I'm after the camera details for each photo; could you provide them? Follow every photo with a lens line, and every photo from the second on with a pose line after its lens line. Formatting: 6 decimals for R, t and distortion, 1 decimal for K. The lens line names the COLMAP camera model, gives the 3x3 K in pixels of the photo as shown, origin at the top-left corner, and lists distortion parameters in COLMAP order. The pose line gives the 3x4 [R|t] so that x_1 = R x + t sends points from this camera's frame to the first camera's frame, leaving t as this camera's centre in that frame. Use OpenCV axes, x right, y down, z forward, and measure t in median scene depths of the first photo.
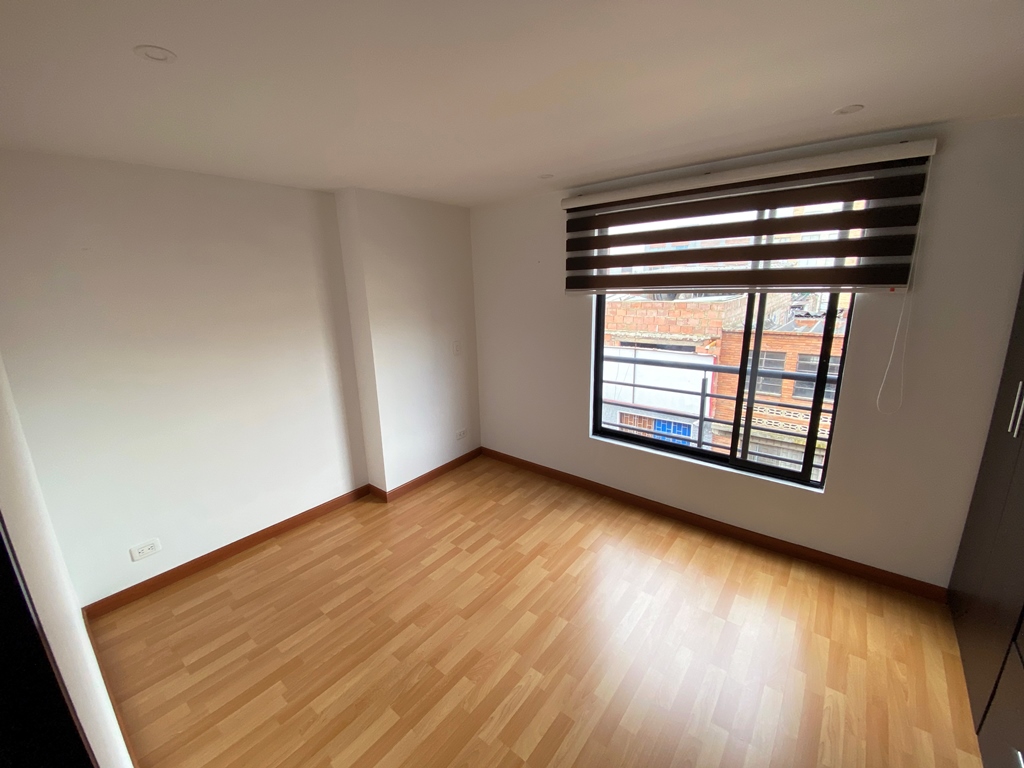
lens RADIAL K [[411.9, 0, 510.6], [0, 411.9, 380.6], [0, 0, 1]] dist [0.046213, -0.037003]
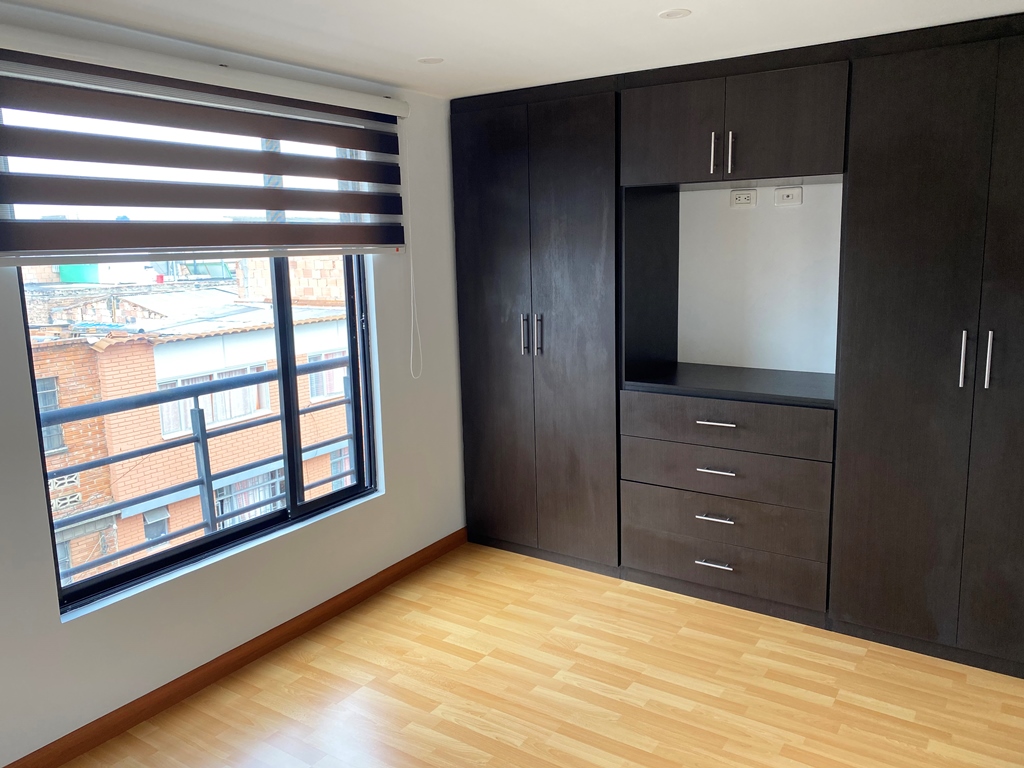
lens RADIAL K [[786.3, 0, 509.4], [0, 786.3, 372.3], [0, 0, 1]] dist [0.026242, -0.016871]
pose [[-0.086873, -0.135771, 0.986924, -0.681994], [0.255055, 0.954620, 0.153778, -0.119190], [-0.963016, 0.265079, -0.048301, 0.679895]]
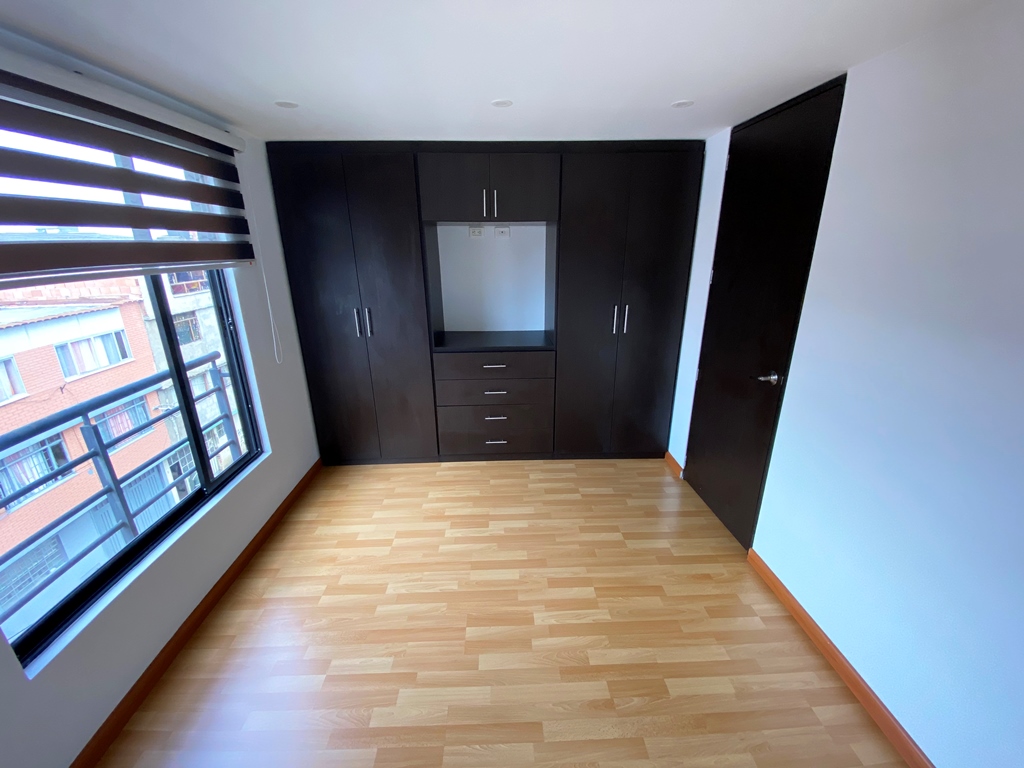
lens RADIAL K [[411.9, 0, 510.6], [0, 411.9, 380.6], [0, 0, 1]] dist [0.046213, -0.037003]
pose [[-0.653254, -0.200756, 0.730038, -0.374868], [0.201832, 0.883144, 0.423463, -0.205985], [-0.729742, 0.423974, -0.536398, 0.922398]]
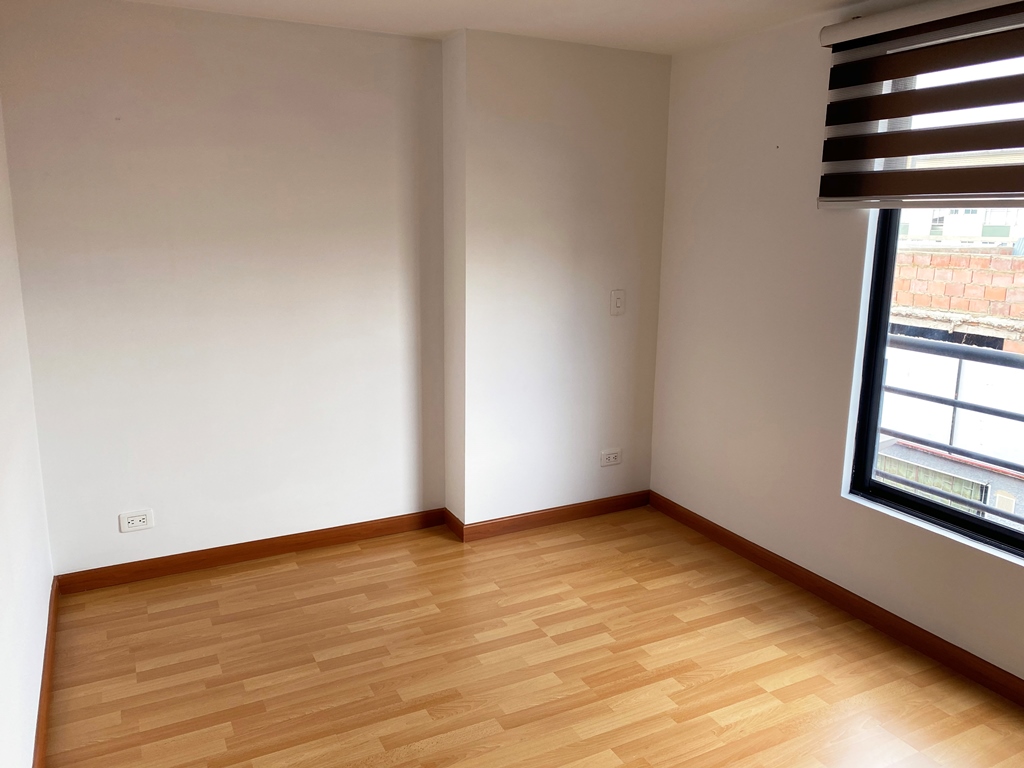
lens RADIAL K [[786.3, 0, 509.4], [0, 786.3, 372.3], [0, 0, 1]] dist [0.026242, -0.016871]
pose [[0.912595, 0.113115, -0.392905, 0.224076], [-0.127153, 0.991835, -0.009794, 0.060841], [0.388589, 0.058898, 0.919527, -0.051266]]
